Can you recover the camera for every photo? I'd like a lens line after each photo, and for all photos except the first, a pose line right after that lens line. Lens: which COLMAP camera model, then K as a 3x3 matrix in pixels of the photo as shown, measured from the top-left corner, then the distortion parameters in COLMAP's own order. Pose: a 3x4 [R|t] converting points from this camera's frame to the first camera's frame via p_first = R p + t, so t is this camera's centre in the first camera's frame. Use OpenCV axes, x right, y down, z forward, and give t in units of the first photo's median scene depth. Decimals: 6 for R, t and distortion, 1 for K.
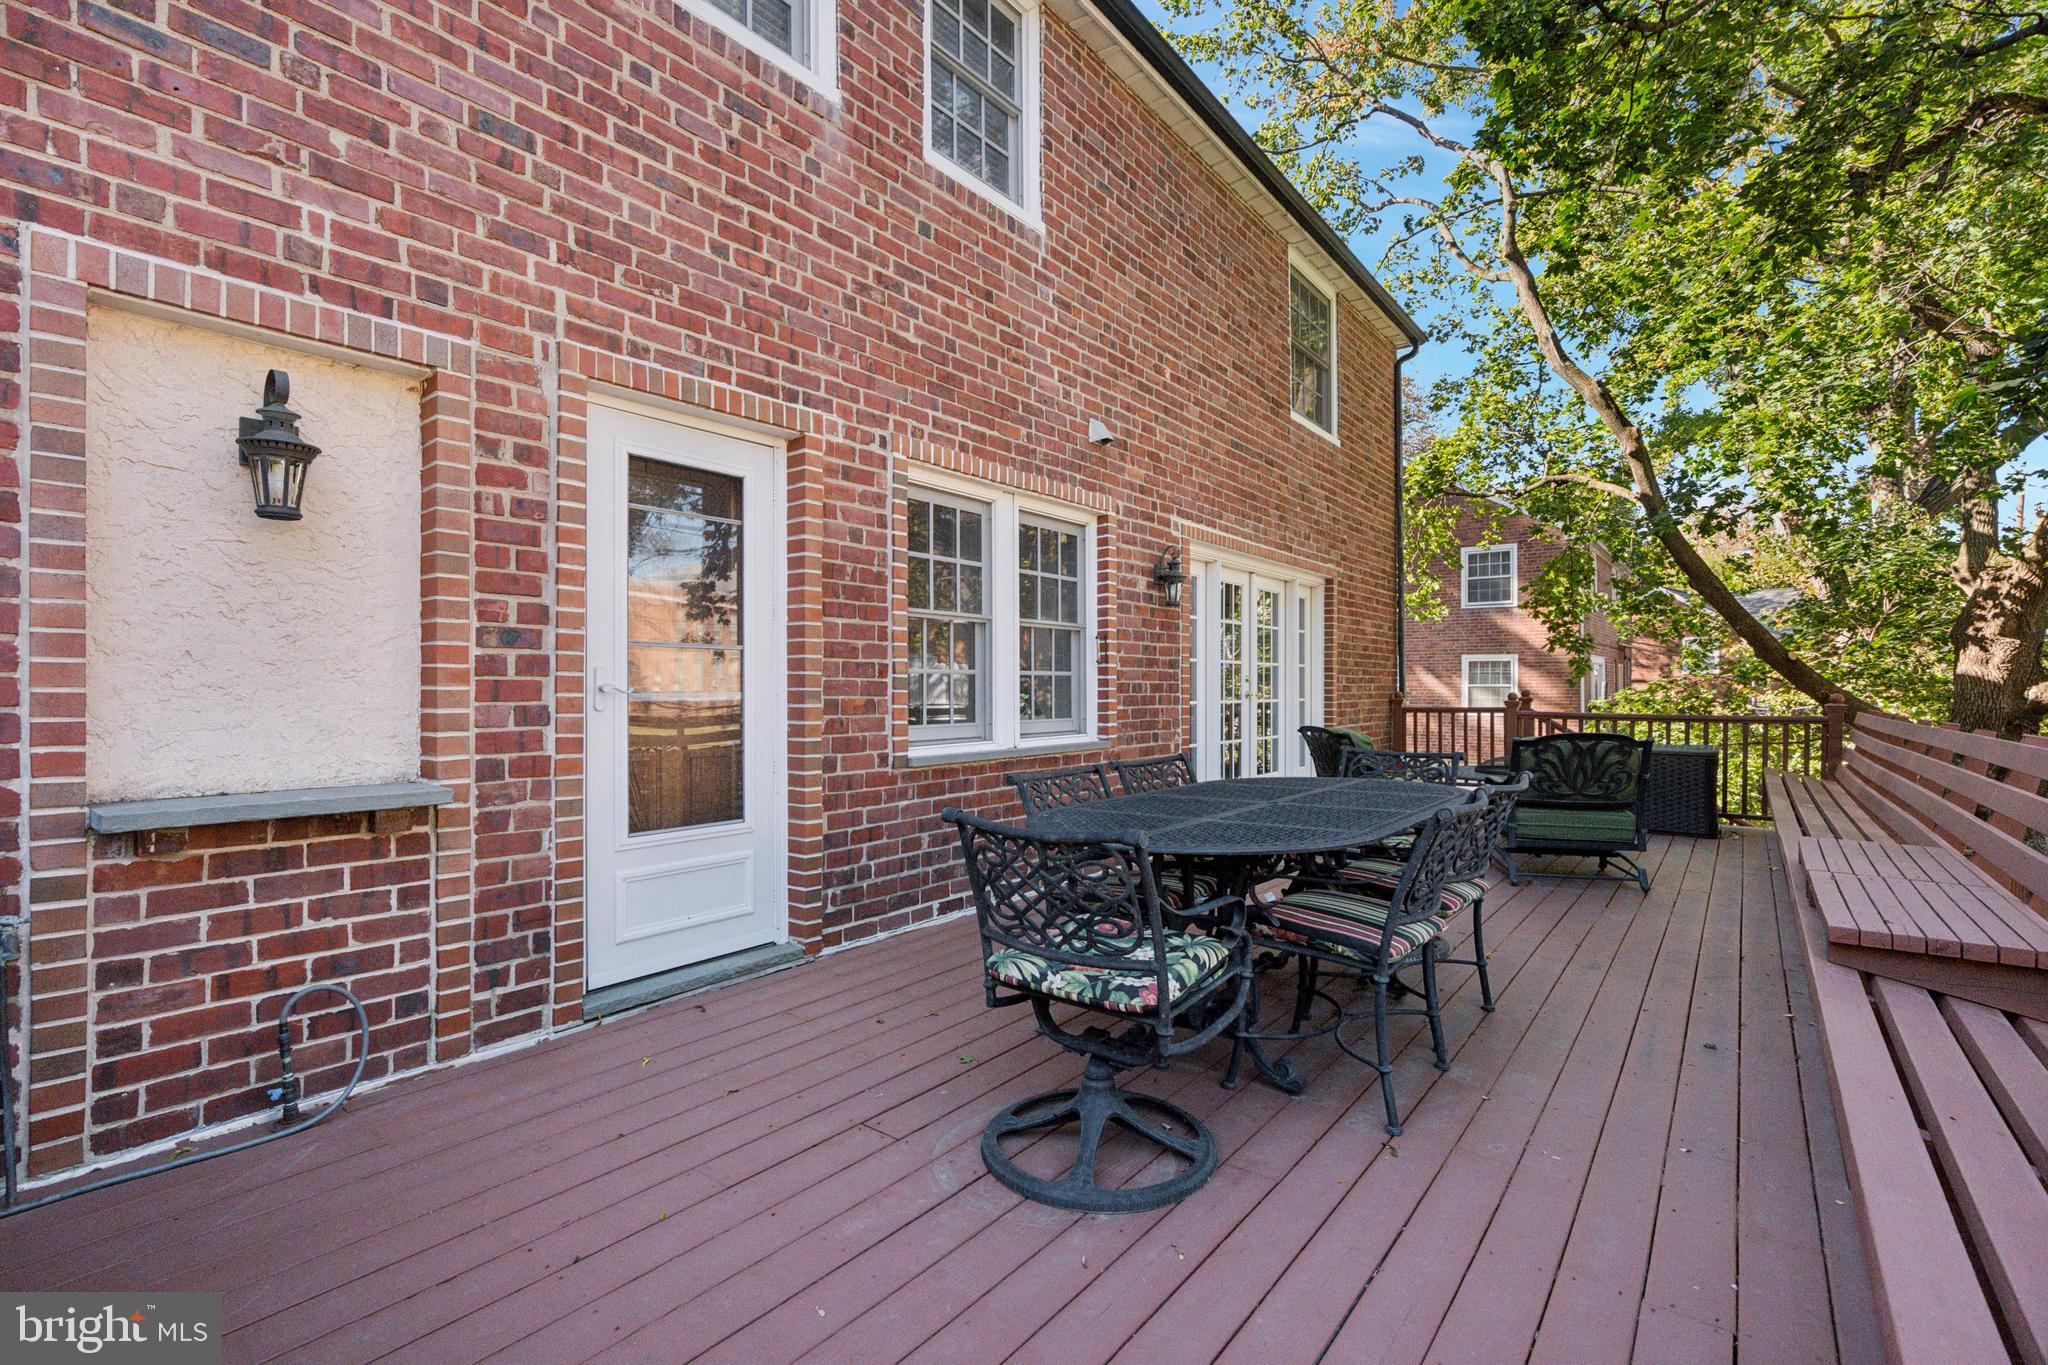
lens RADIAL K [[924.3, 0, 1009.9], [0, 924.3, 686.2], [0, 0, 1]] dist [0.000380, 0.000105]
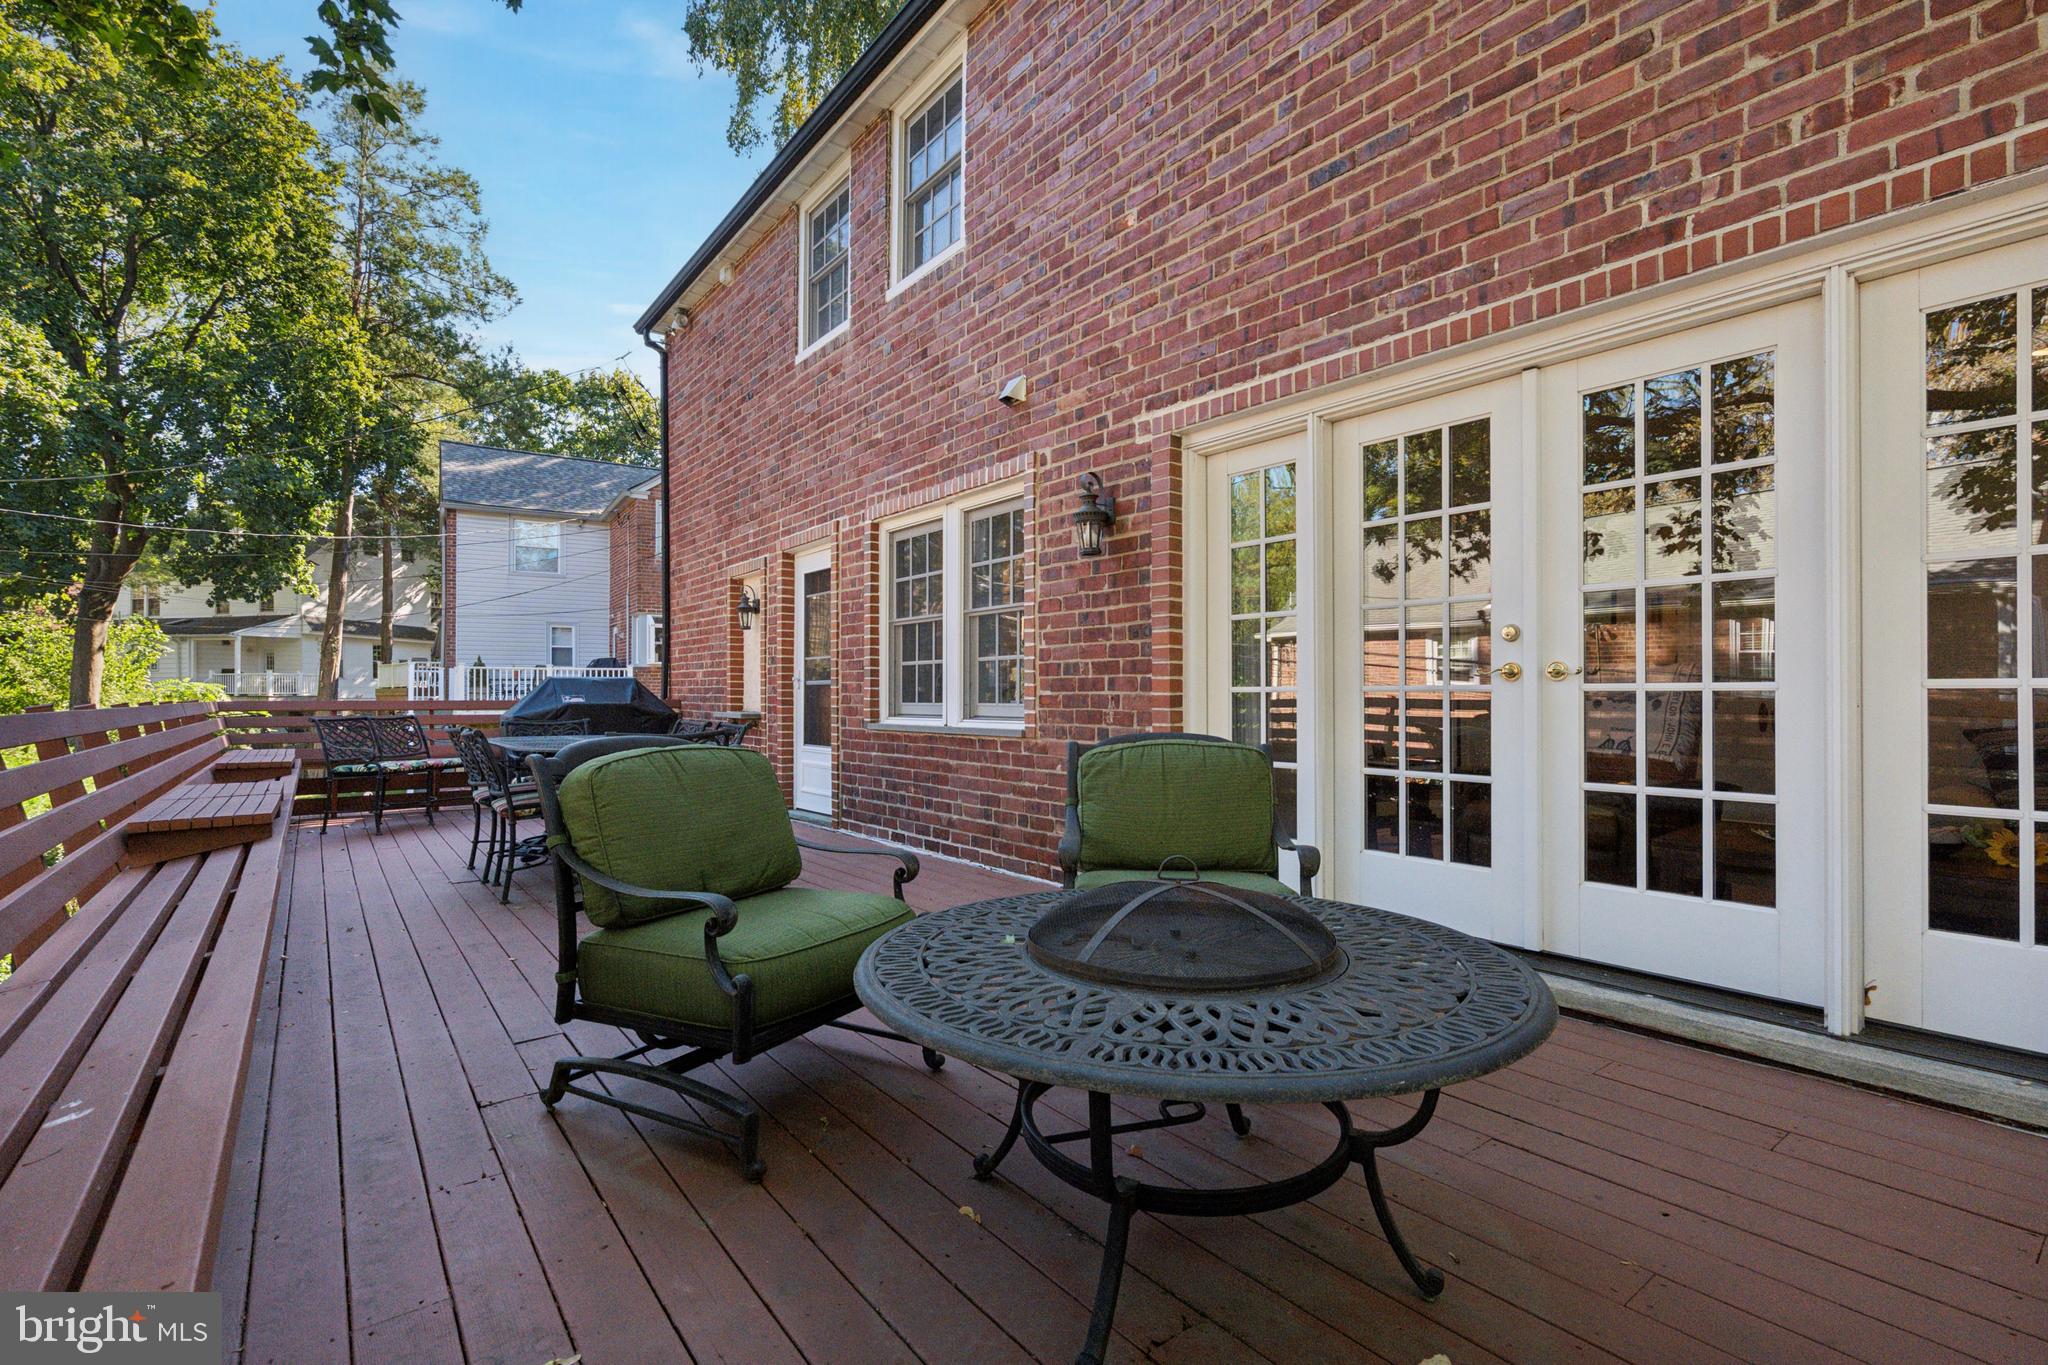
lens RADIAL K [[924.3, 0, 1009.9], [0, 924.3, 686.2], [0, 0, 1]] dist [0.000380, 0.000105]
pose [[-0.245147, -0.006697, -0.969463, 1.018567], [0.005507, 0.999950, -0.008300, 0.025618], [0.969470, -0.007373, -0.245098, 1.264612]]
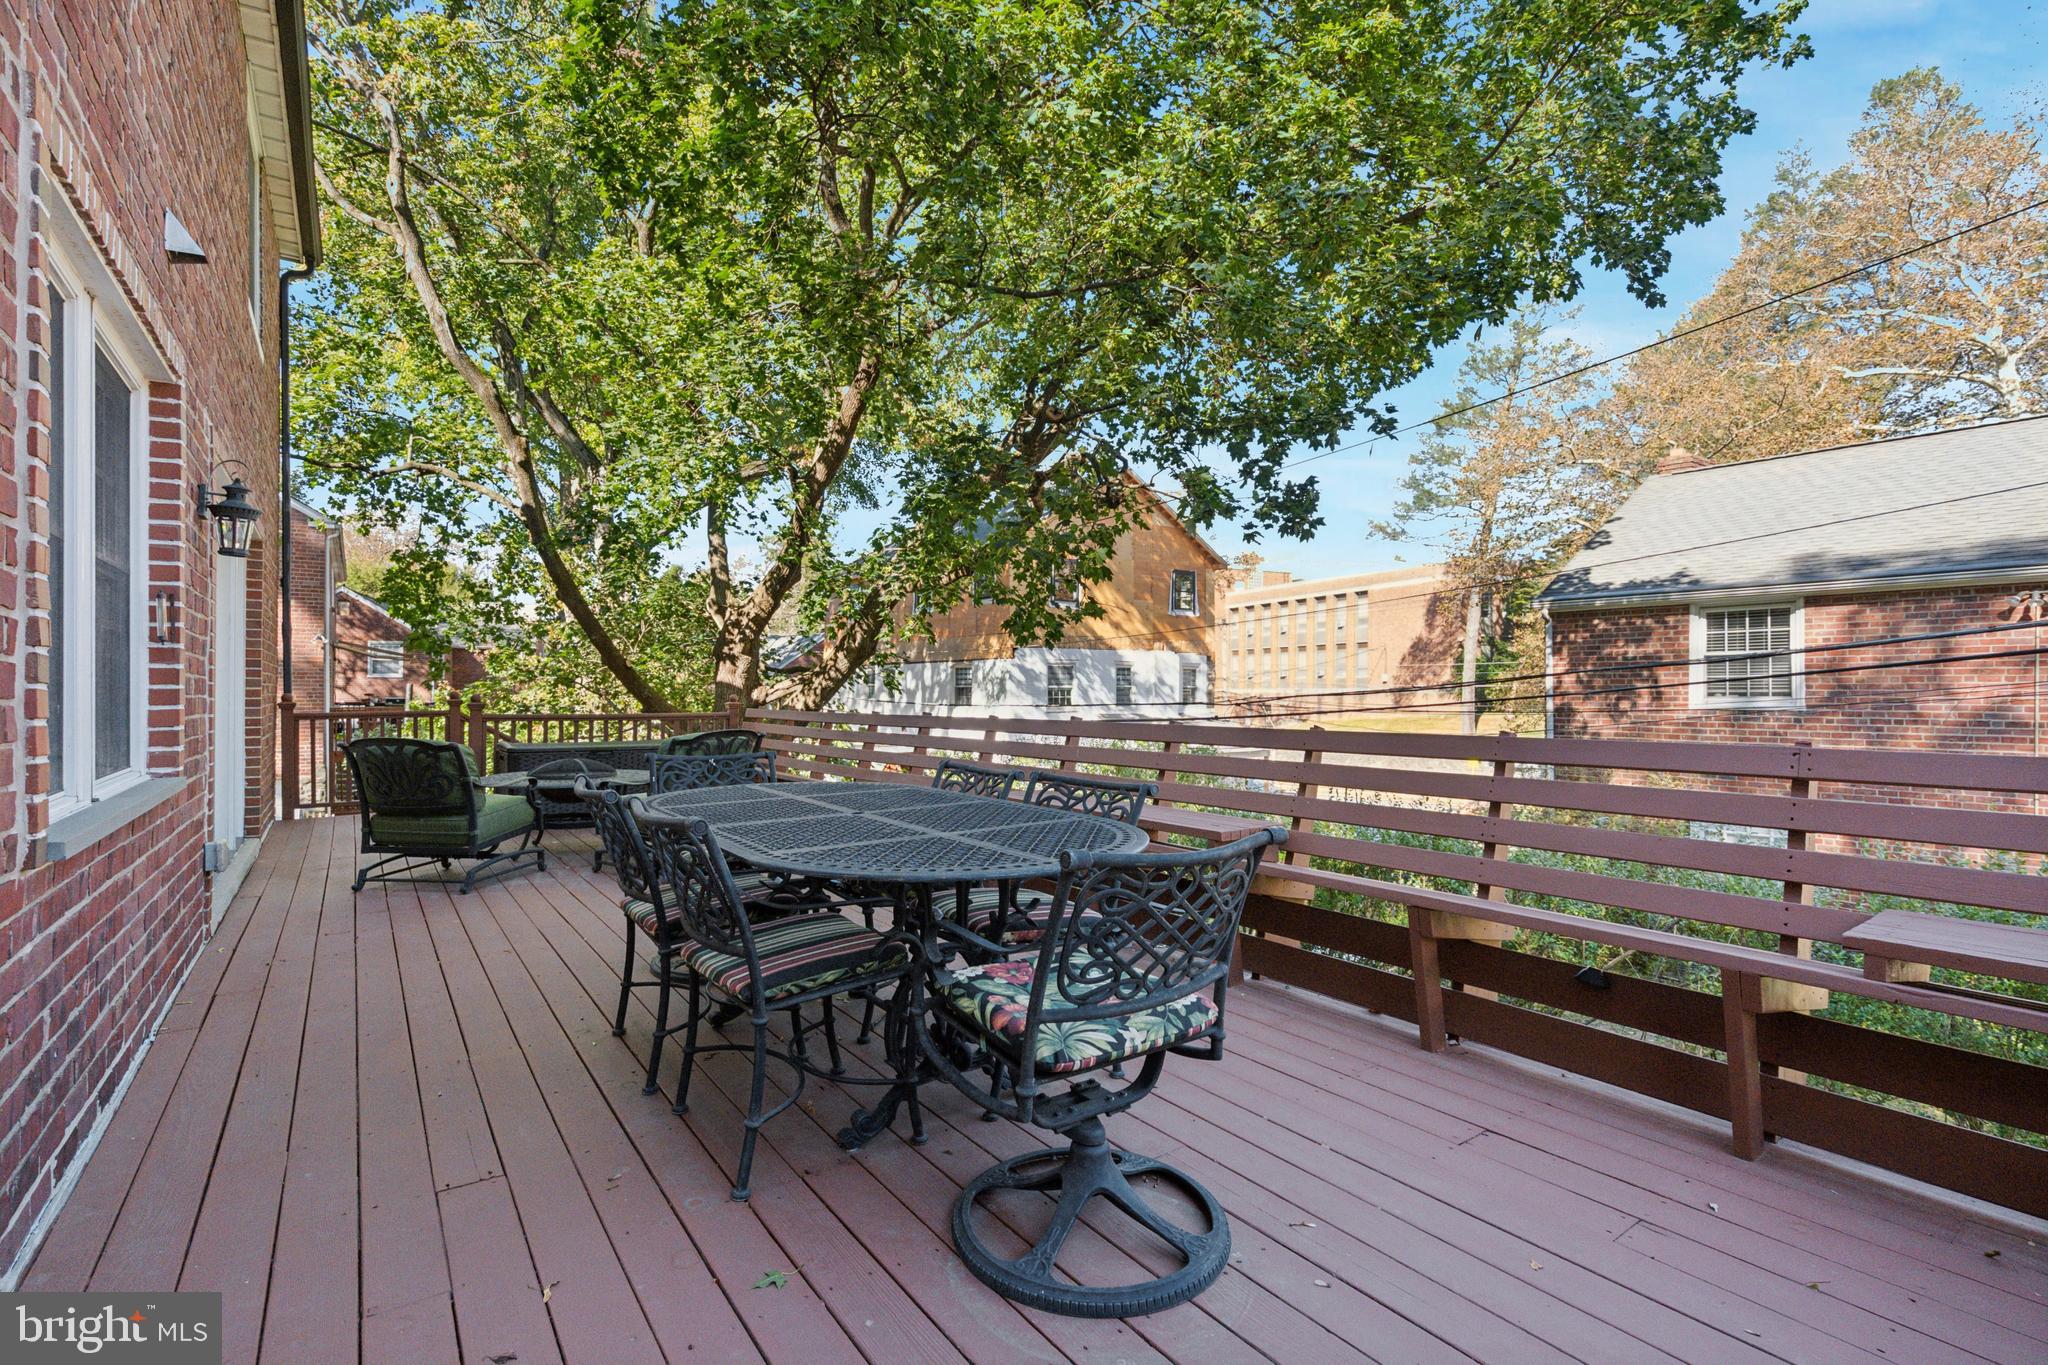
lens RADIAL K [[924.3, 0, 1009.9], [0, 924.3, 686.2], [0, 0, 1]] dist [0.000380, 0.000105]
pose [[0.274446, 0.008786, 0.961562, -0.325572], [-0.006693, 0.999951, -0.007226, 0.004263], [-0.961579, -0.004453, 0.274492, 0.365183]]
